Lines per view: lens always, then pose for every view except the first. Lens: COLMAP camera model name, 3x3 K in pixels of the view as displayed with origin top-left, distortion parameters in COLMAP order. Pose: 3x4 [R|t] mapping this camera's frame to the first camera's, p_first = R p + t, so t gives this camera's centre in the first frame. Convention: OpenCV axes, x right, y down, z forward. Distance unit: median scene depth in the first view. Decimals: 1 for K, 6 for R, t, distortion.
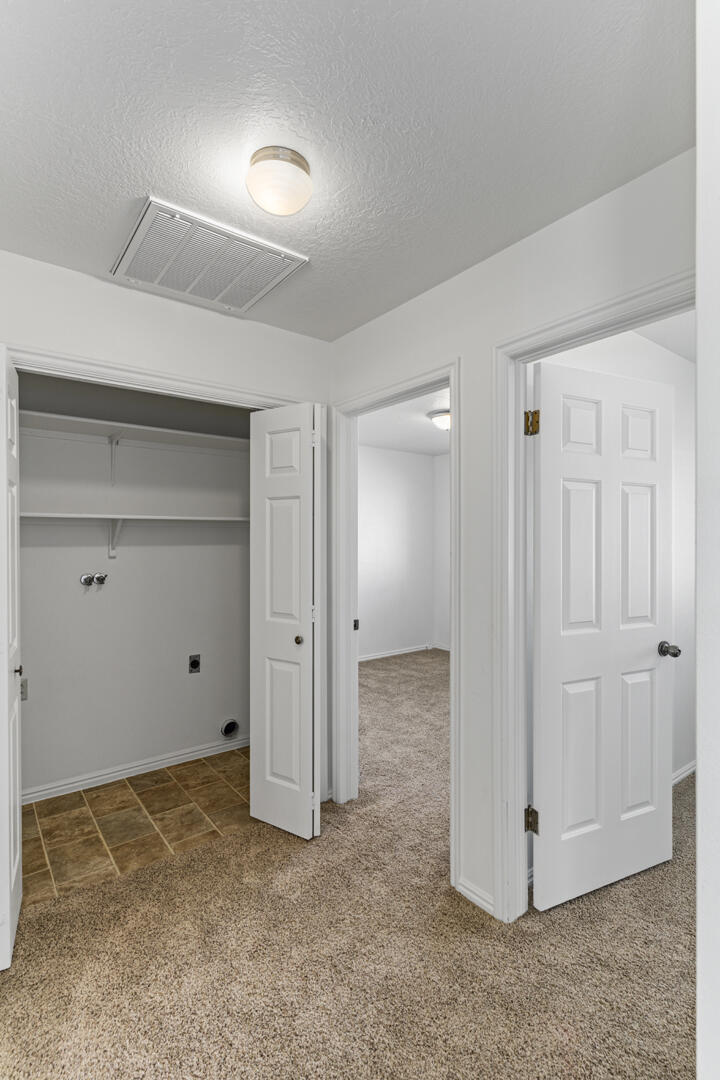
lens RADIAL K [[517.2, 0, 356.6], [0, 517.2, 537.4], [0, 0, 1]] dist [0.003958, -0.000159]
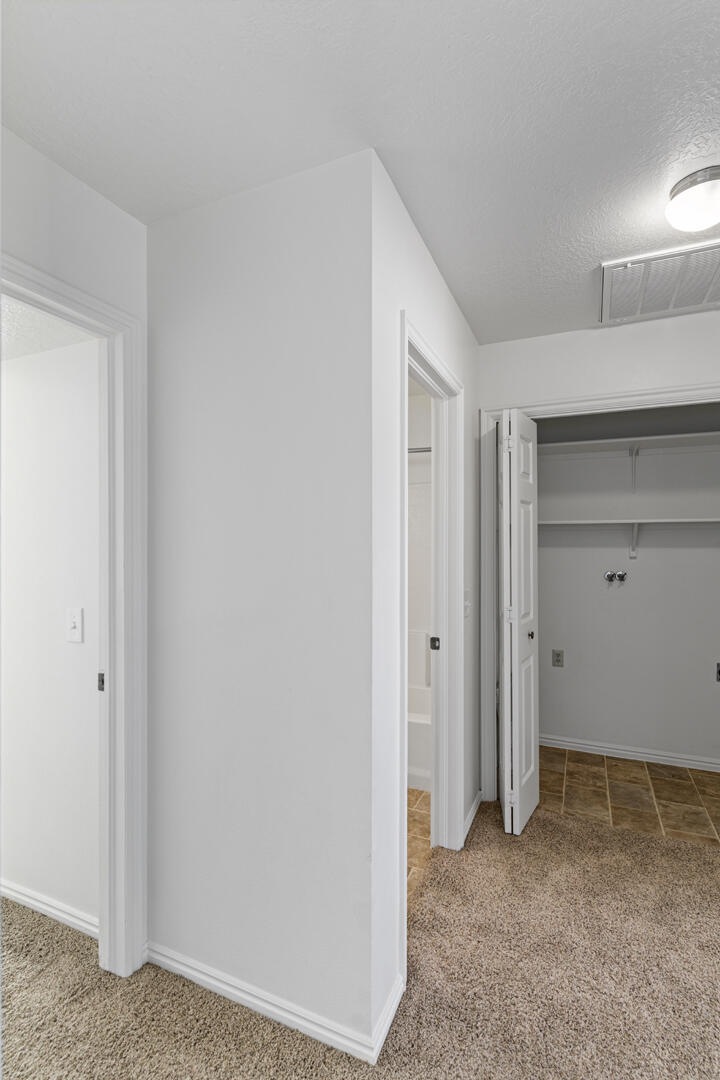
lens RADIAL K [[517.2, 0, 358.5], [0, 517.2, 540.5], [0, 0, 1]] dist [0.003958, -0.000159]
pose [[0.488355, 0.003356, -0.872639, 0.257164], [-0.001324, 0.999994, 0.003105, -0.001141], [0.872644, -0.000361, 0.488357, -0.068999]]
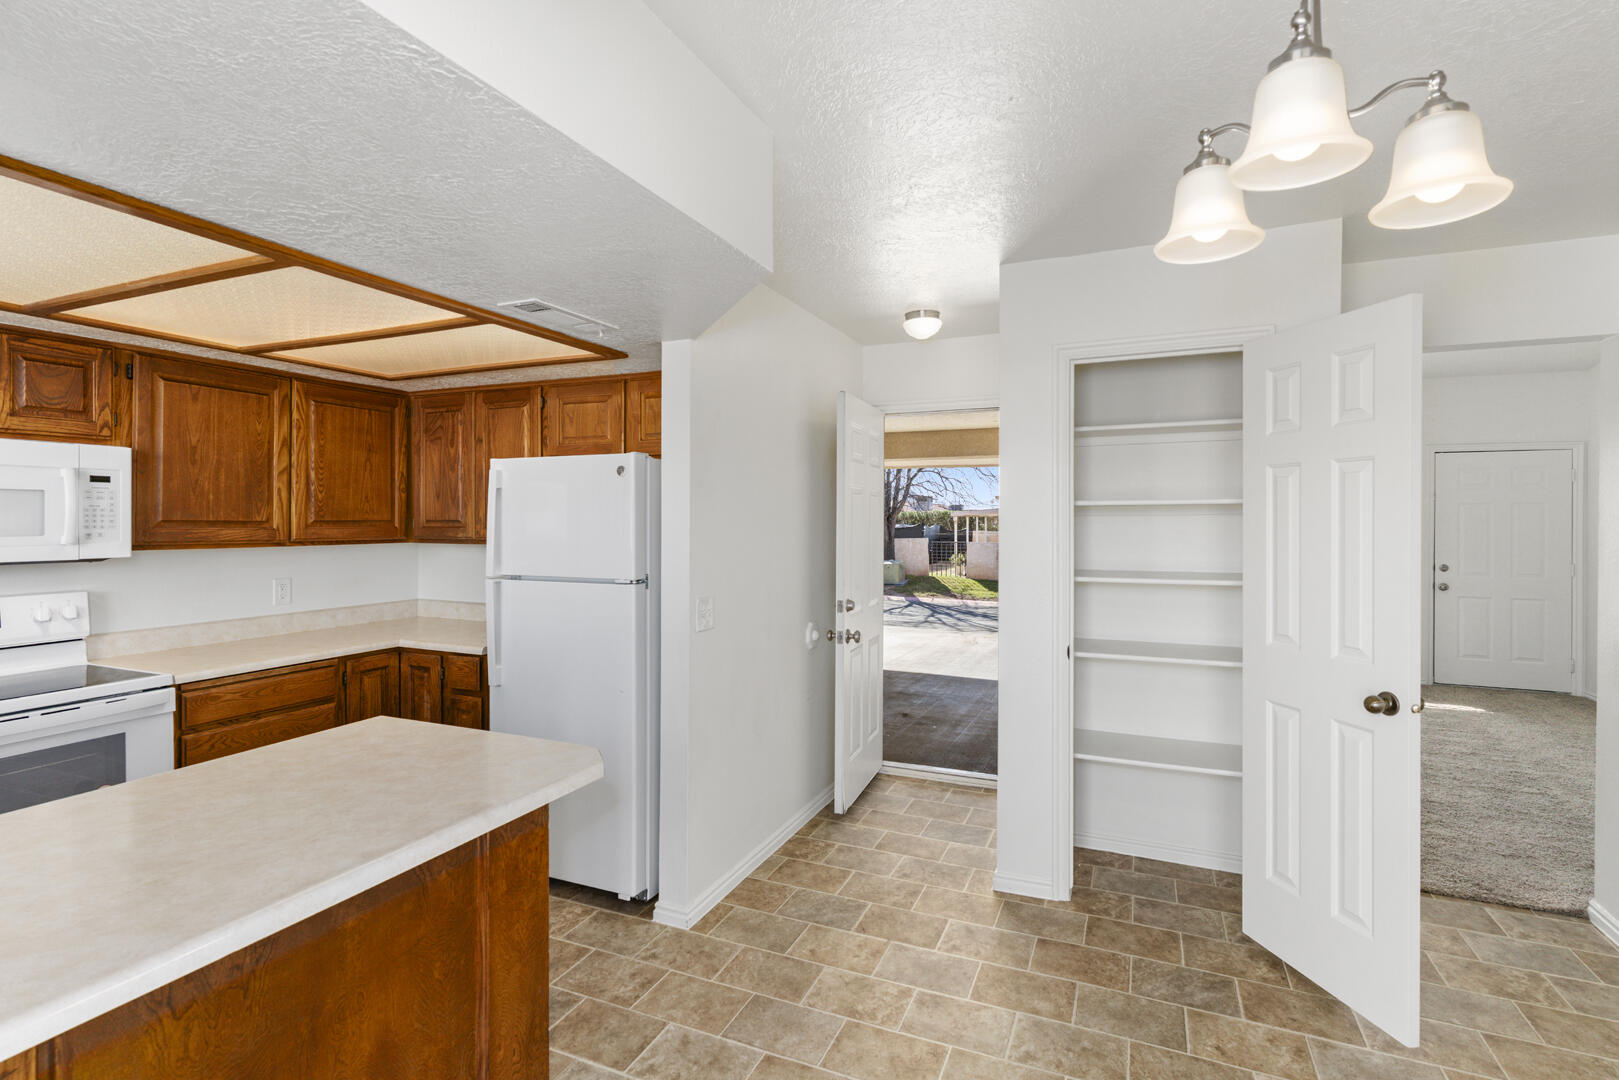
lens RADIAL K [[775.3, 0, 809.5], [0, 775.3, 531.9], [0, 0, 1]] dist [0.003958, -0.000159]
pose [[0.868858, -0.000317, 0.495062, -1.111370], [-0.002555, 0.999984, 0.005125, -0.004119], [-0.495056, -0.005718, 0.868842, 0.232601]]
